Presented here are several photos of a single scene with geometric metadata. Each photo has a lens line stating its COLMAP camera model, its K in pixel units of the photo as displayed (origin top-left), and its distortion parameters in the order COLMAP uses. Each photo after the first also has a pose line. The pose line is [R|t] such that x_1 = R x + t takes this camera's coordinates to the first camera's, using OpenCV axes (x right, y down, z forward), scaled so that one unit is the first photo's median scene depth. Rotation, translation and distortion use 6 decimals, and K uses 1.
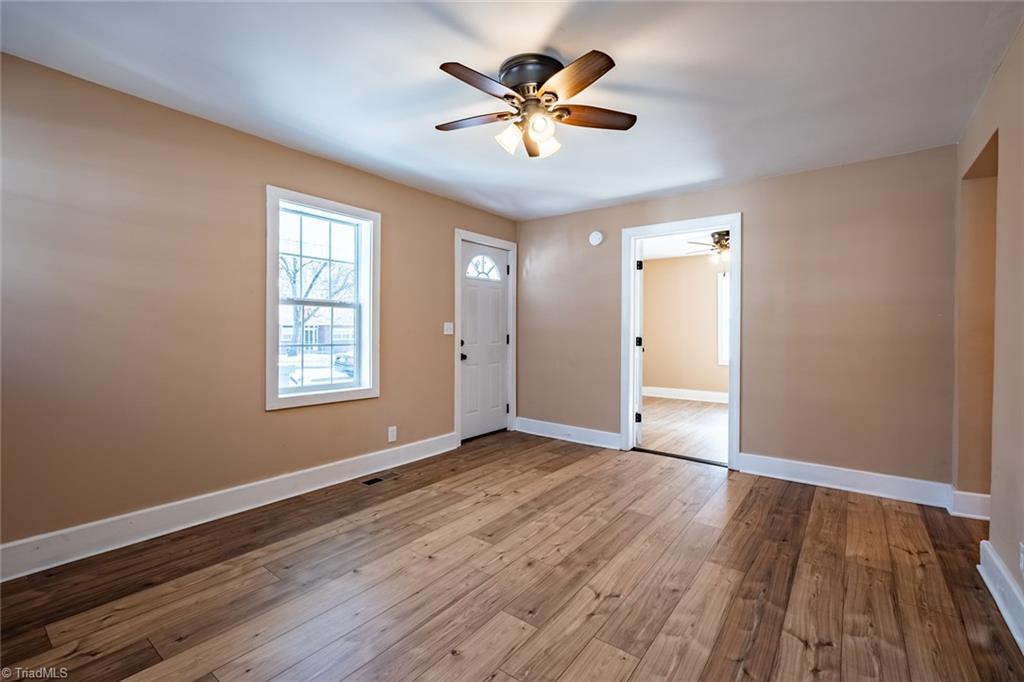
lens RADIAL K [[450.6, 0, 510.9], [0, 450.6, 334.3], [0, 0, 1]] dist [-0.004894, -0.000454]
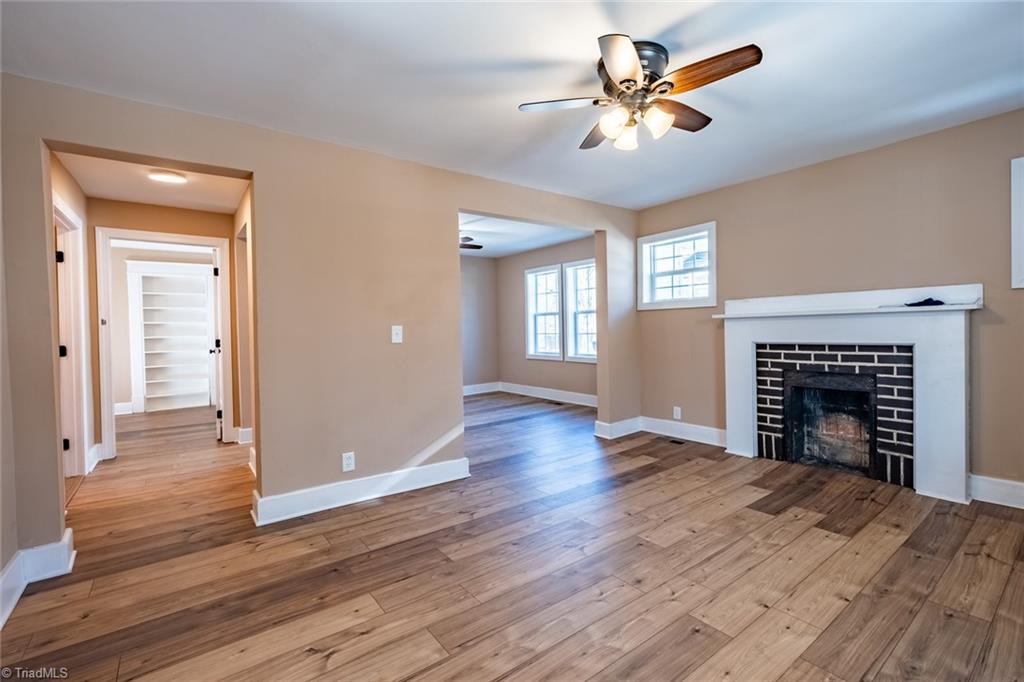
lens RADIAL K [[450.6, 0, 510.9], [0, 450.6, 334.3], [0, 0, 1]] dist [-0.004894, -0.000454]
pose [[-0.962452, 0.008980, 0.271304, 0.043206], [0.016788, 0.999509, 0.026471, -0.023304], [-0.270933, 0.030032, -0.962130, 2.107676]]
